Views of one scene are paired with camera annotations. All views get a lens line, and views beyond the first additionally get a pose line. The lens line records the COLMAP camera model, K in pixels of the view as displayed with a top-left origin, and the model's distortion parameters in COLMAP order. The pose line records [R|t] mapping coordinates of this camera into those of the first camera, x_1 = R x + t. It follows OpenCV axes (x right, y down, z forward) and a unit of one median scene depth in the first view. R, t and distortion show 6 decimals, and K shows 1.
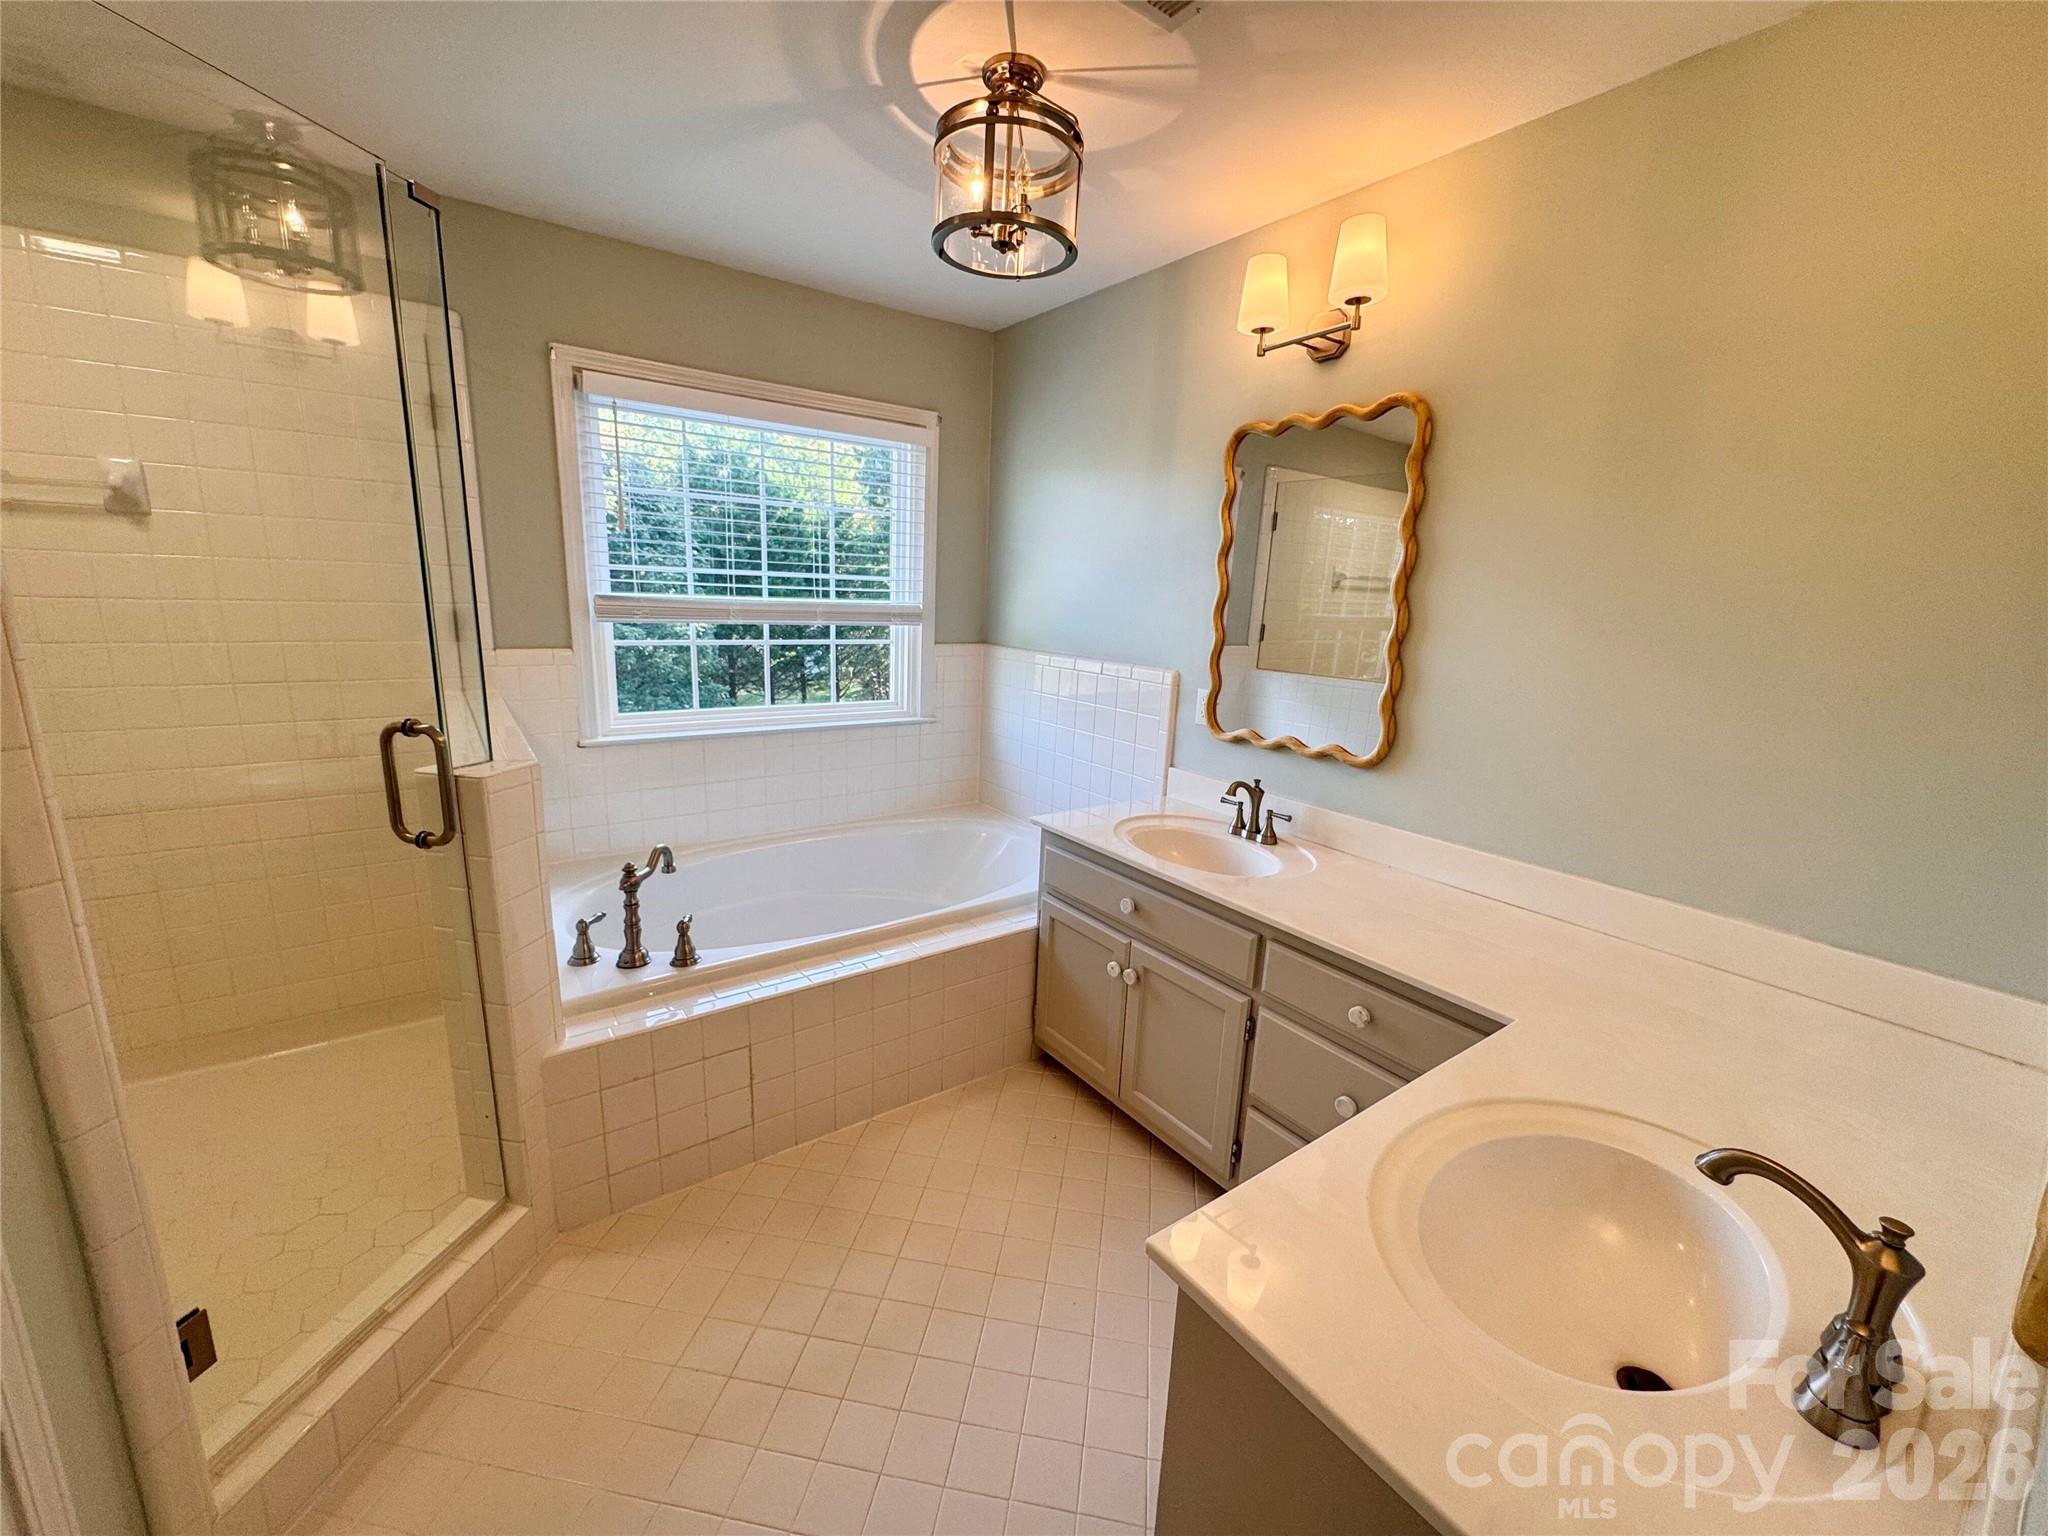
lens RADIAL K [[818.4, 0, 1028.5], [0, 818.4, 767.3], [0, 0, 1]] dist [-0.002569, 0.000276]
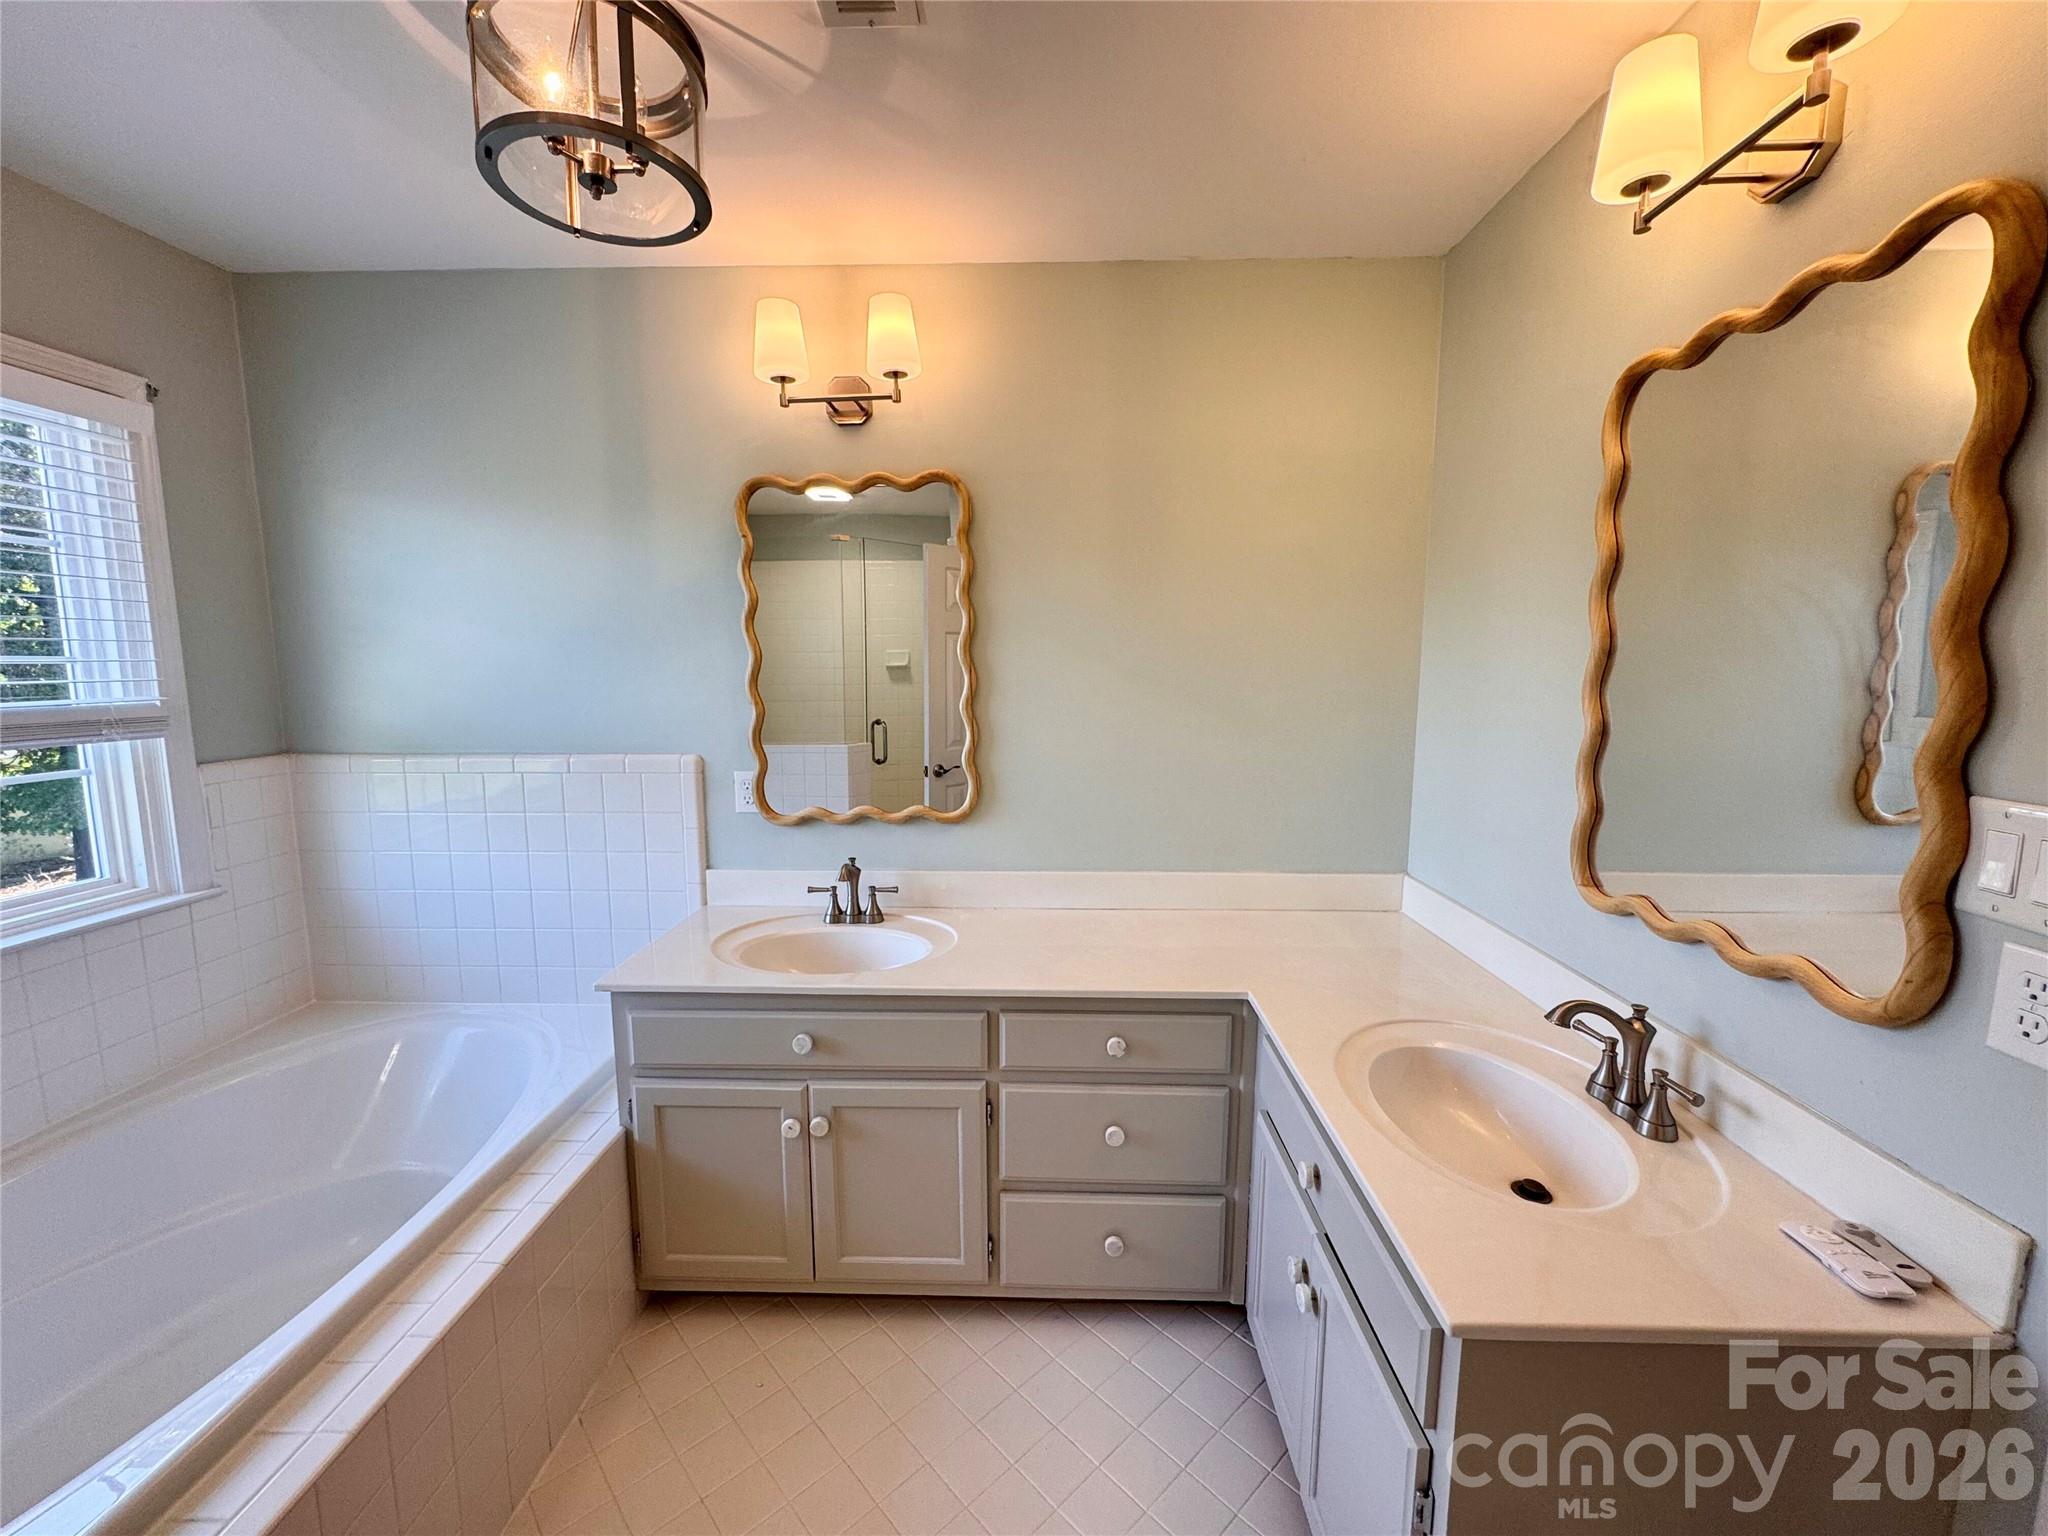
lens RADIAL K [[818.4, 0, 1025.5], [0, 818.4, 770.3], [0, 0, 1]] dist [-0.002569, 0.000276]
pose [[0.612594, -0.142775, 0.777395, -0.307785], [0.194288, 0.980573, 0.026989, -0.069894], [-0.766147, 0.134505, 0.628433, 0.255806]]
